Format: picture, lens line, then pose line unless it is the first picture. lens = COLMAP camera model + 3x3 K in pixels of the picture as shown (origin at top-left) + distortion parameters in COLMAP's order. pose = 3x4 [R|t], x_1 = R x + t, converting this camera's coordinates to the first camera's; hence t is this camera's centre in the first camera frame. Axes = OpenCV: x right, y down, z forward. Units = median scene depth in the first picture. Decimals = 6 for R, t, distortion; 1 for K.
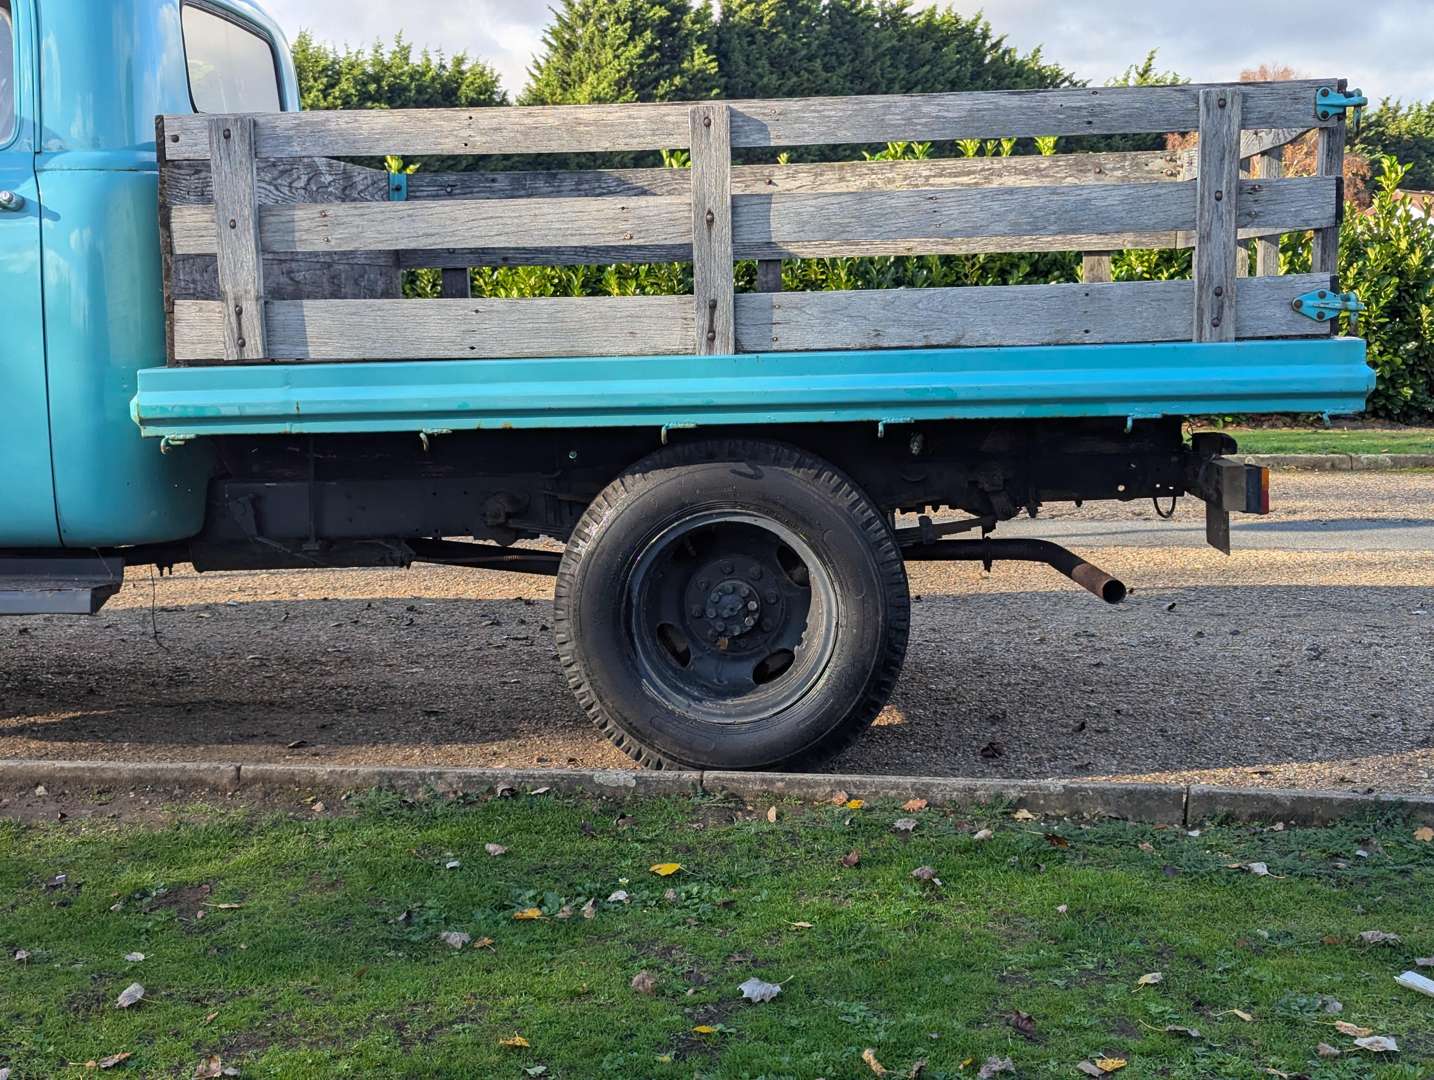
lens RADIAL K [[1996.1, 0, 706.4], [0, 1996.1, 534.8], [0, 0, 1]] dist [0.189395, -0.701558]
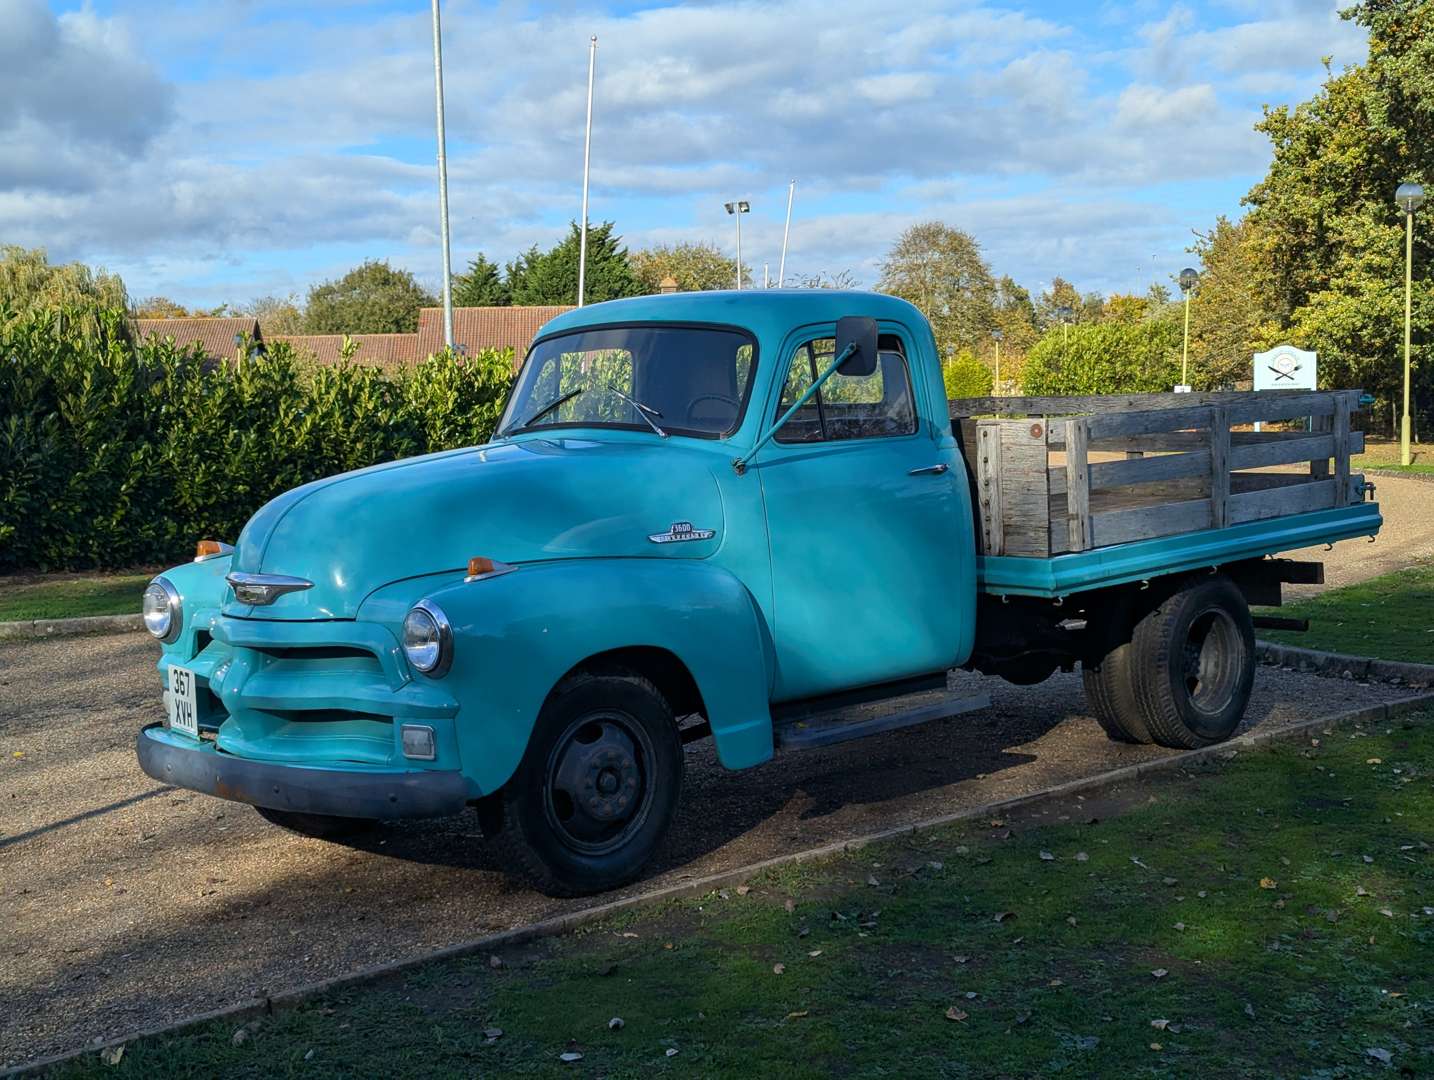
lens RADIAL K [[1996.1, 0, 706.4], [0, 1996.1, 534.8], [0, 0, 1]] dist [0.189395, -0.701558]
pose [[0.639139, -0.071318, 0.765778, -1.806086], [0.113194, 0.993571, -0.001942, -0.132995], [-0.760716, 0.087923, 0.643103, 0.088021]]
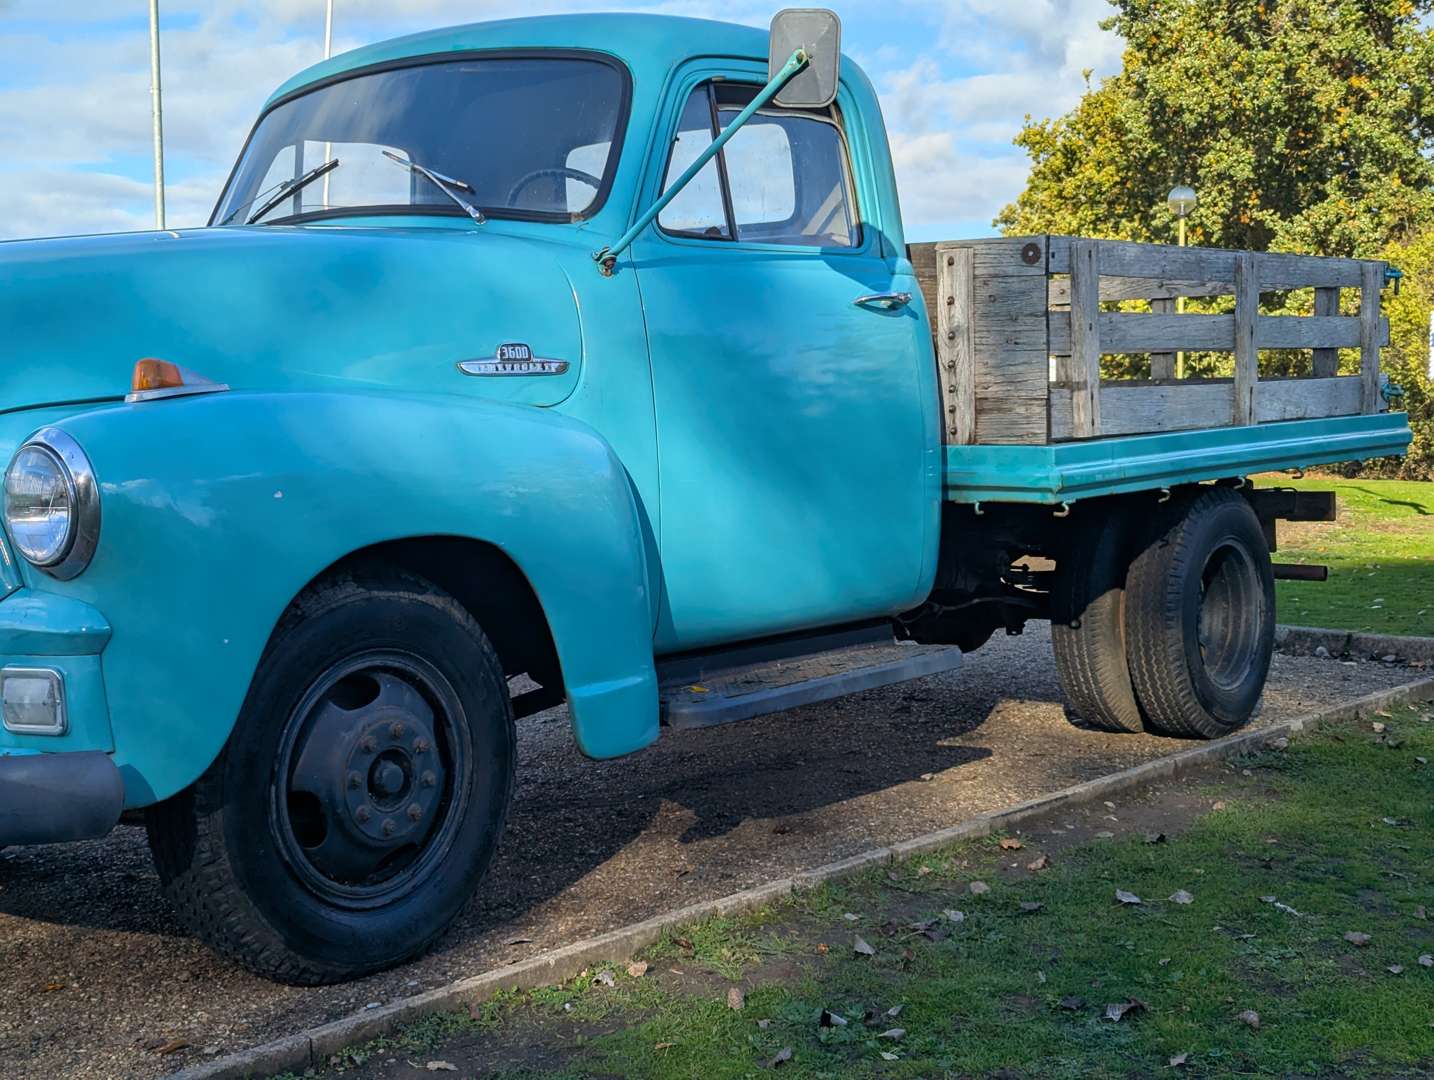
lens RADIAL K [[2005.9, 0, 690.5], [0, 2005.9, 504.3], [0, 0, 1]] dist [0.176485, -0.708910]
pose [[0.540026, -0.042087, 0.840595, -1.372581], [0.106627, 0.994123, -0.018727, -0.047711], [-0.834867, 0.099743, 0.541340, 0.533264]]
